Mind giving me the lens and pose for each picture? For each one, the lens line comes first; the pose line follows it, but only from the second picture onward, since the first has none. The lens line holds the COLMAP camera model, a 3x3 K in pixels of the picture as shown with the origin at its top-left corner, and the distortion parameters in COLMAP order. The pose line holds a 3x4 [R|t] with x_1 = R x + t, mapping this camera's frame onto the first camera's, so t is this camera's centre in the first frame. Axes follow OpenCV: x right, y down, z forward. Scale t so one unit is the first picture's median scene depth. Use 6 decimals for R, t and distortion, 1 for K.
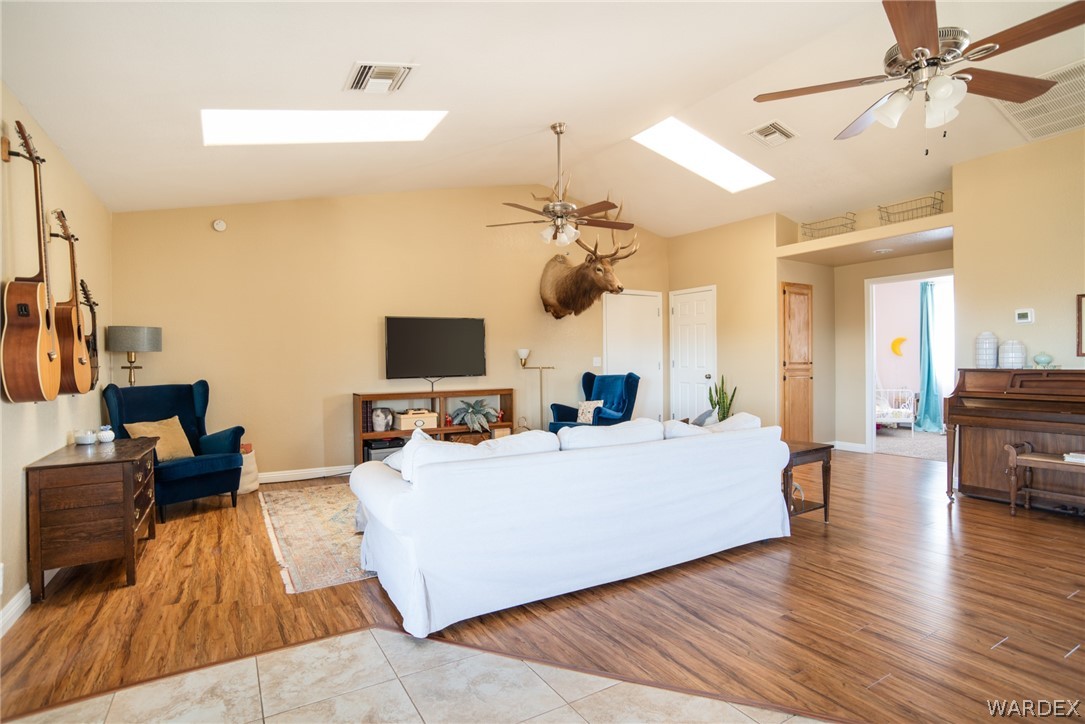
lens RADIAL K [[545.1, 0, 542.5], [0, 545.1, 362.0], [0, 0, 1]] dist [-0.085763, 0.041906]
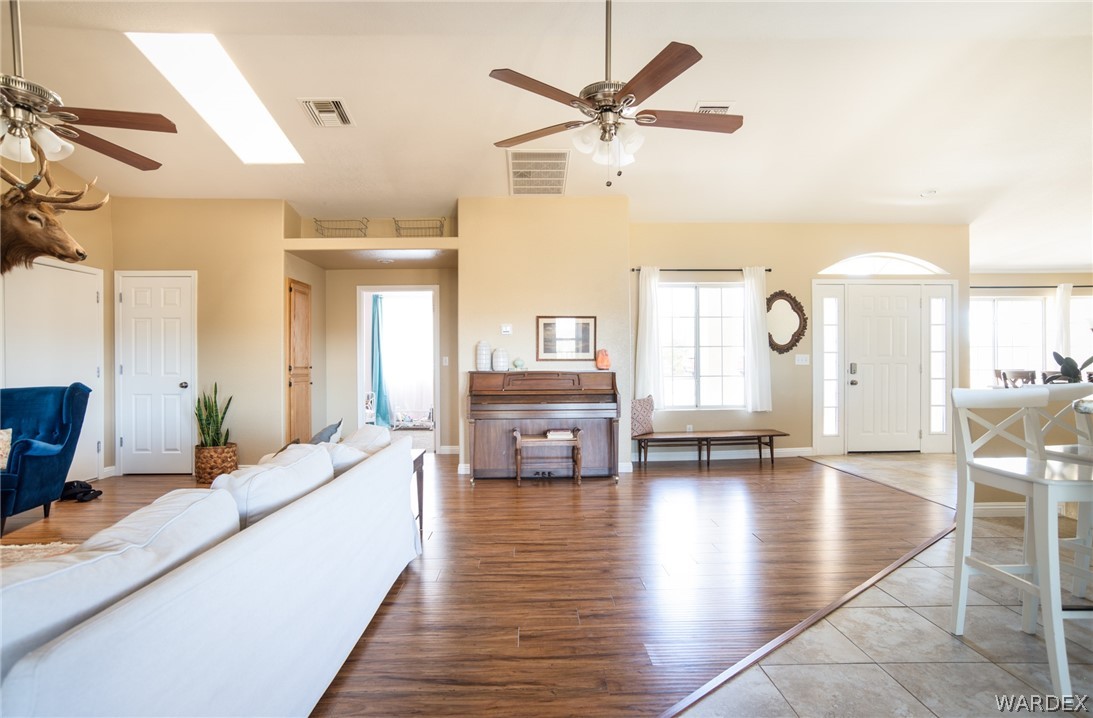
lens RADIAL K [[540.4, 0, 541.8], [0, 540.4, 361.3], [0, 0, 1]] dist [-0.078713, 0.047411]
pose [[0.480474, 0.005493, 0.876992, -0.141556], [0.004218, 0.999954, -0.008574, 0.000968], [-0.876999, 0.007819, 0.480429, 0.208496]]
